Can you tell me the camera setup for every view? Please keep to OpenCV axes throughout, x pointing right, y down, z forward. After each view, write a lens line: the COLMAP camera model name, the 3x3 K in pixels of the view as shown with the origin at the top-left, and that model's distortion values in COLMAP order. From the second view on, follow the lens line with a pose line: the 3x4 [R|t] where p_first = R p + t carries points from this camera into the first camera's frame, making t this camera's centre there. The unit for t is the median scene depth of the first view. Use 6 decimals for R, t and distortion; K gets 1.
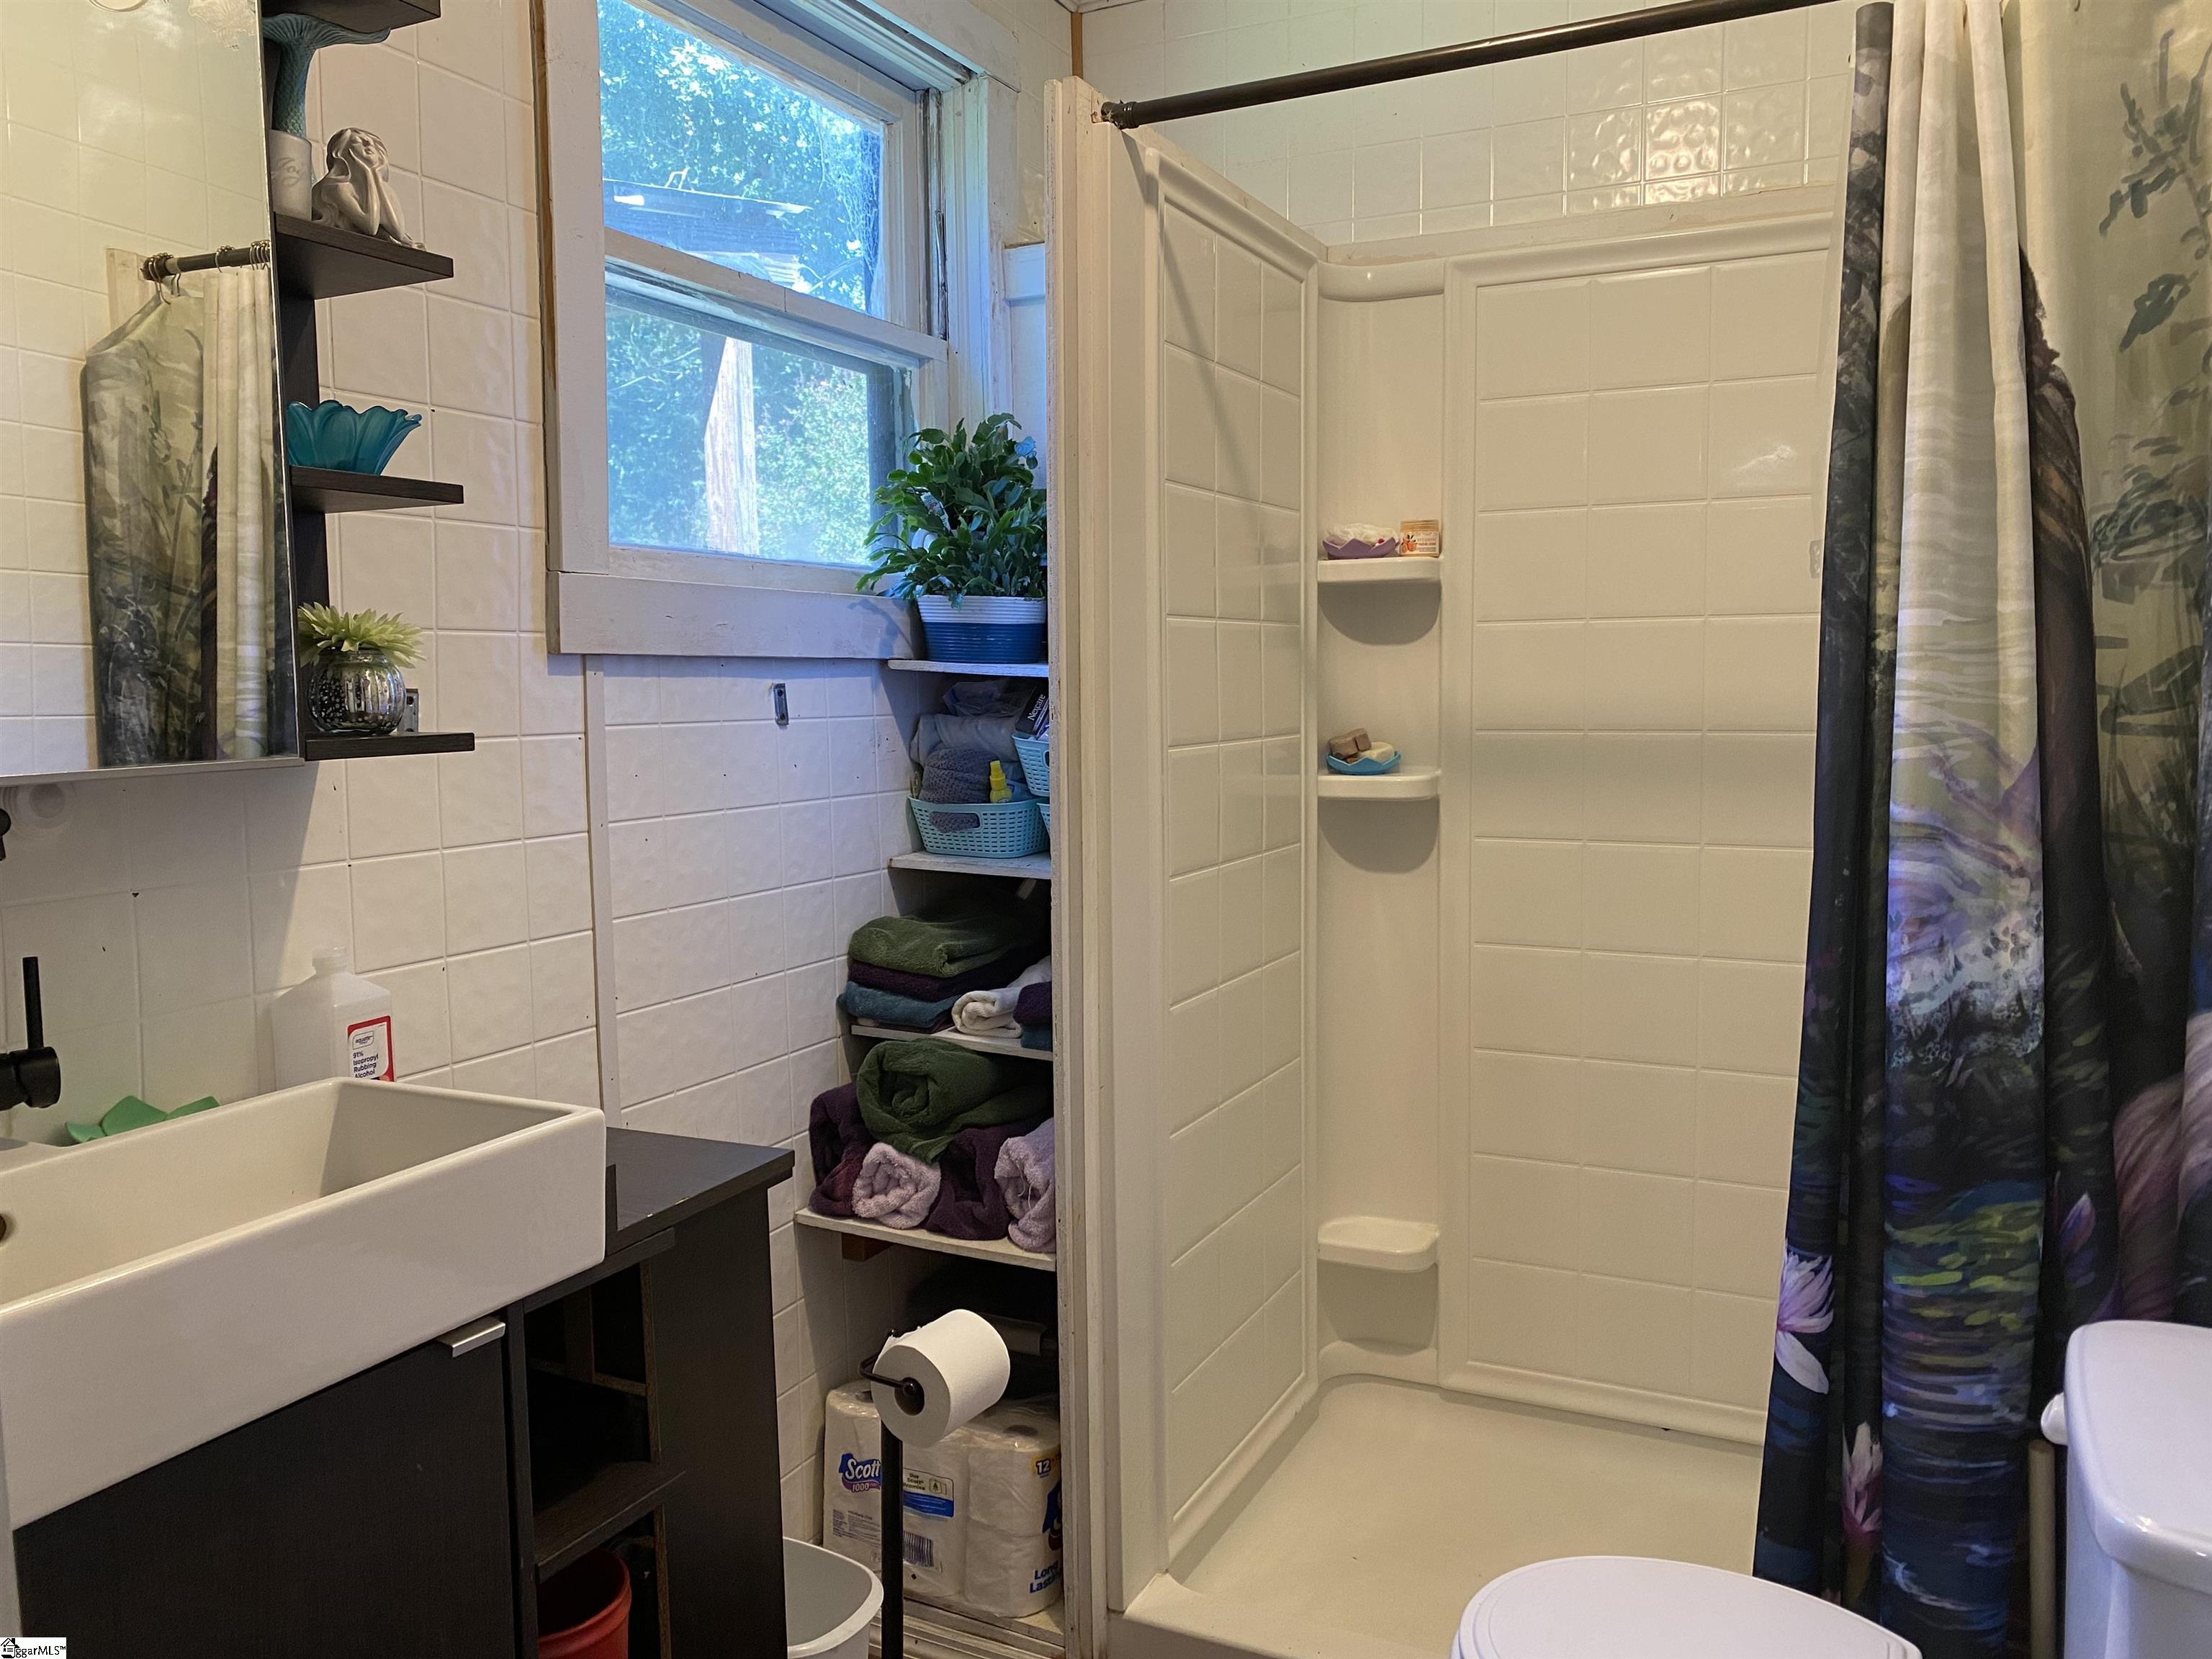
lens RADIAL K [[1649.2, 0, 1106.0], [0, 1649.2, 829.5], [0, 0, 1]] dist [0.008327, -0.029019]
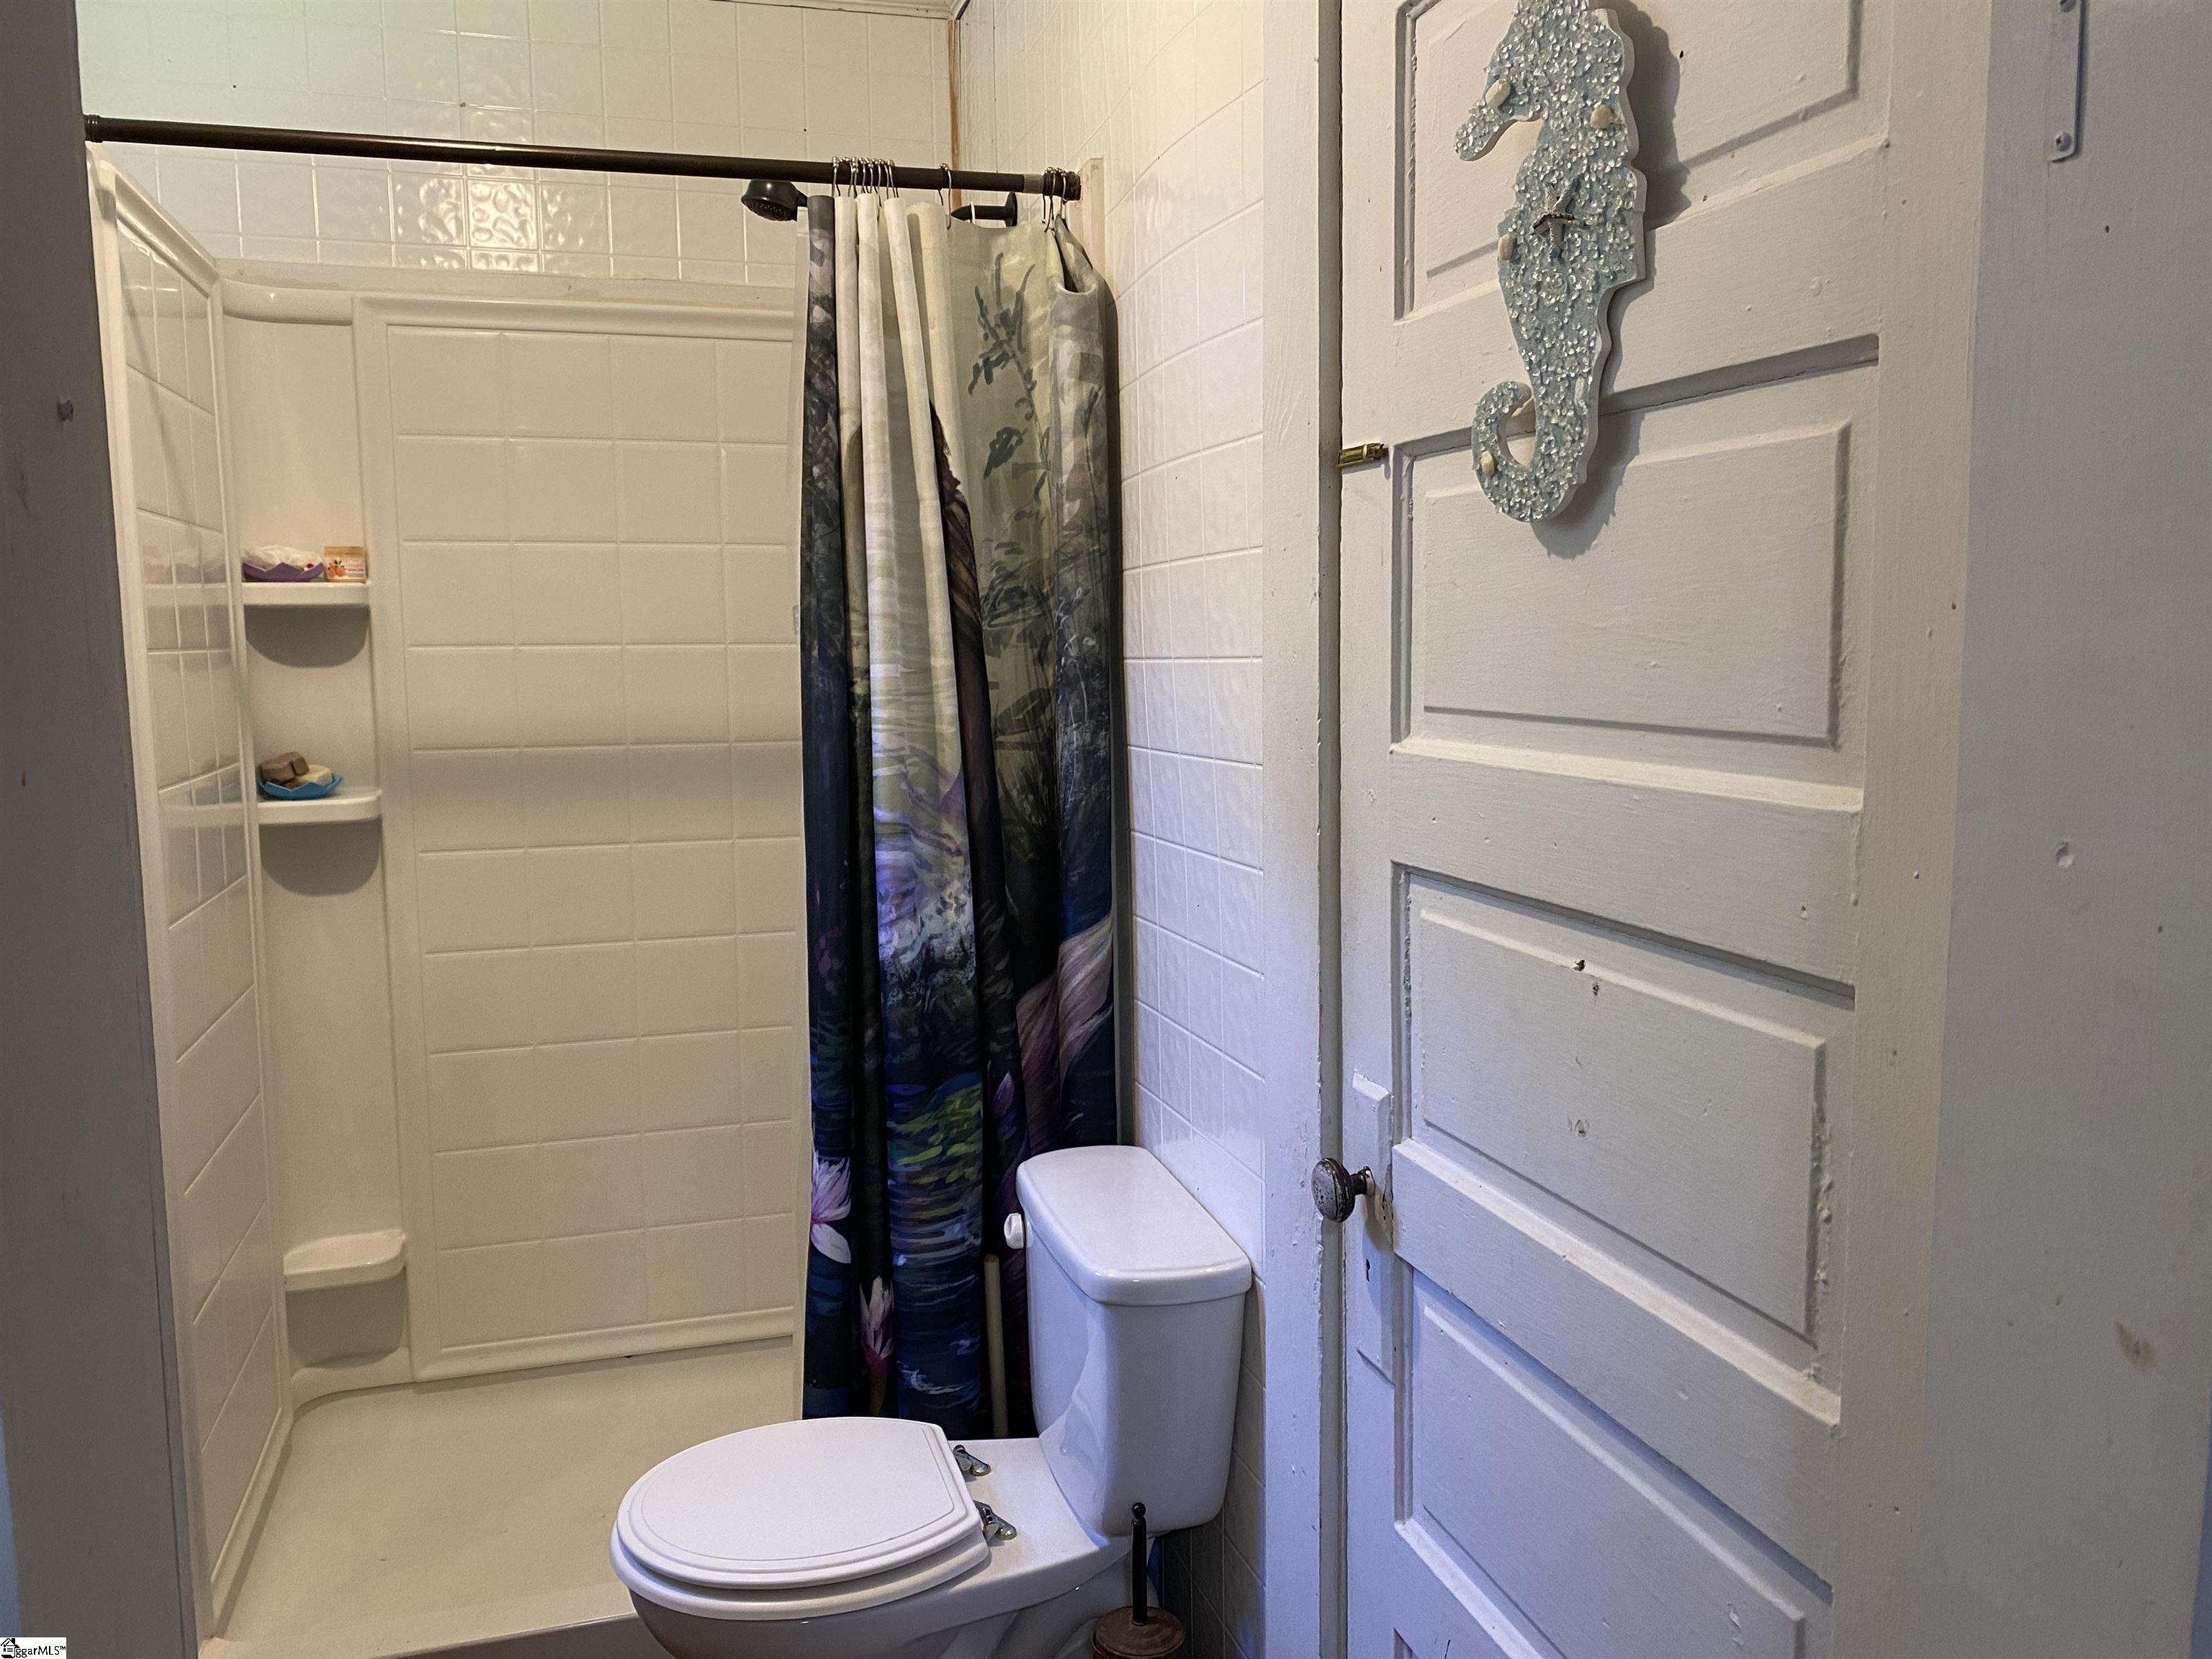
lens RADIAL K [[1610.6, 0, 1106.0], [0, 1610.6, 829.5], [0, 0, 1]] dist [0.084478, -0.202503]
pose [[0.719753, -0.074270, 0.690246, -0.291592], [0.063531, 0.997135, 0.041045, -0.040857], [-0.691317, 0.014309, 0.722410, -0.072548]]
